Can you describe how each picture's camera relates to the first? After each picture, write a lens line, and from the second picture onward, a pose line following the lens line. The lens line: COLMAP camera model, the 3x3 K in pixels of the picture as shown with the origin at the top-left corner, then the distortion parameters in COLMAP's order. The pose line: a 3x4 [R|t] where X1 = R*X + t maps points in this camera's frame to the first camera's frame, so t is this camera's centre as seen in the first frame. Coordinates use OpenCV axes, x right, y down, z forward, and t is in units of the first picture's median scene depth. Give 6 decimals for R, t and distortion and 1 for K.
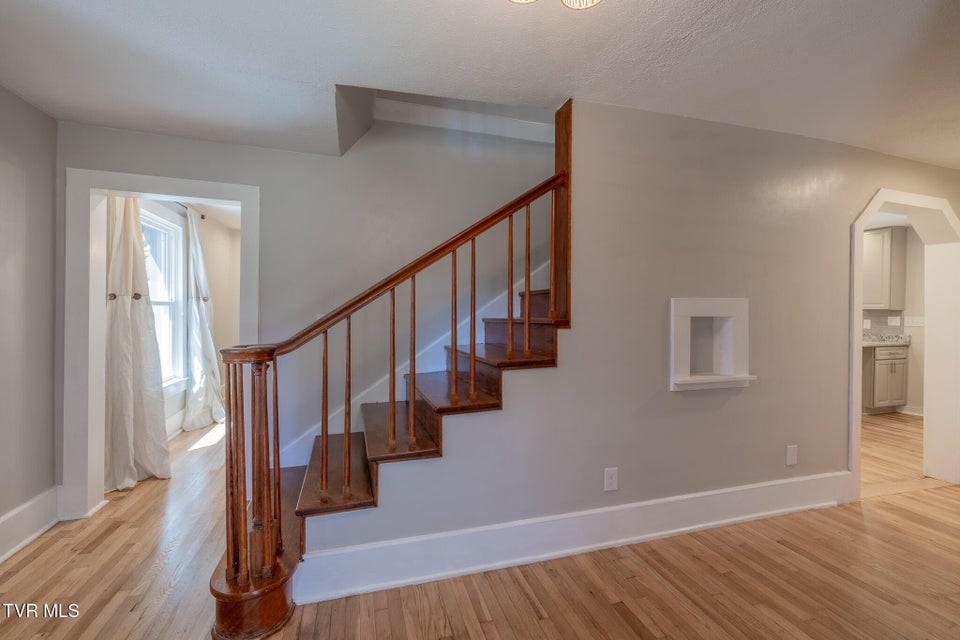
lens RADIAL K [[405.2, 0, 480.0], [0, 405.2, 320.0], [0, 0, 1]] dist [-0.000622, -0.000144]
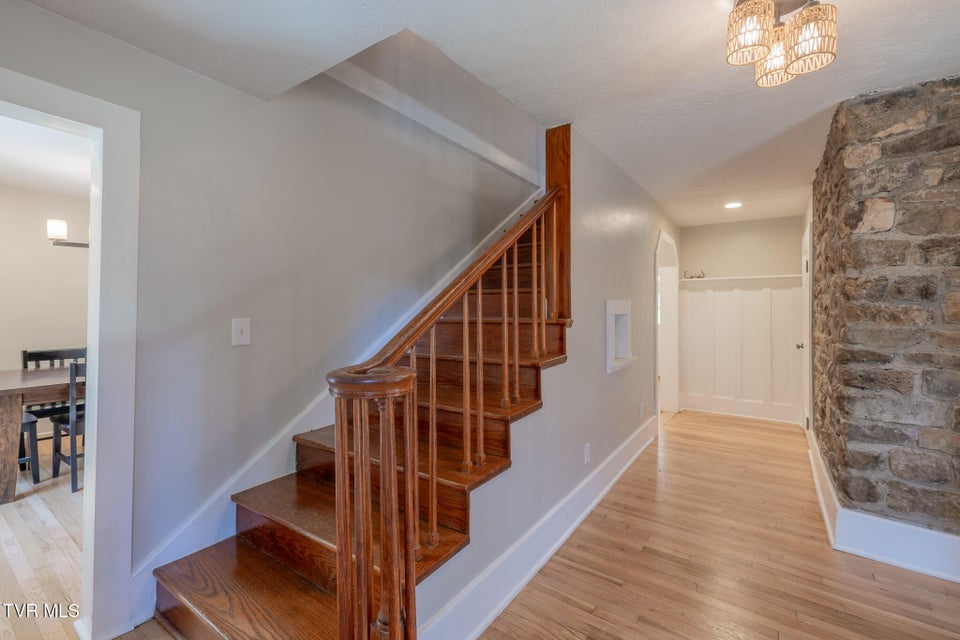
lens RADIAL K [[405.4, 0, 469.5], [0, 405.4, 305.8], [0, 0, 1]] dist [-0.000588, -0.000047]
pose [[0.793513, -0.003917, 0.608541, -0.698482], [0.013366, 0.999850, -0.010994, -0.028002], [-0.608407, 0.016858, 0.793446, 0.279504]]
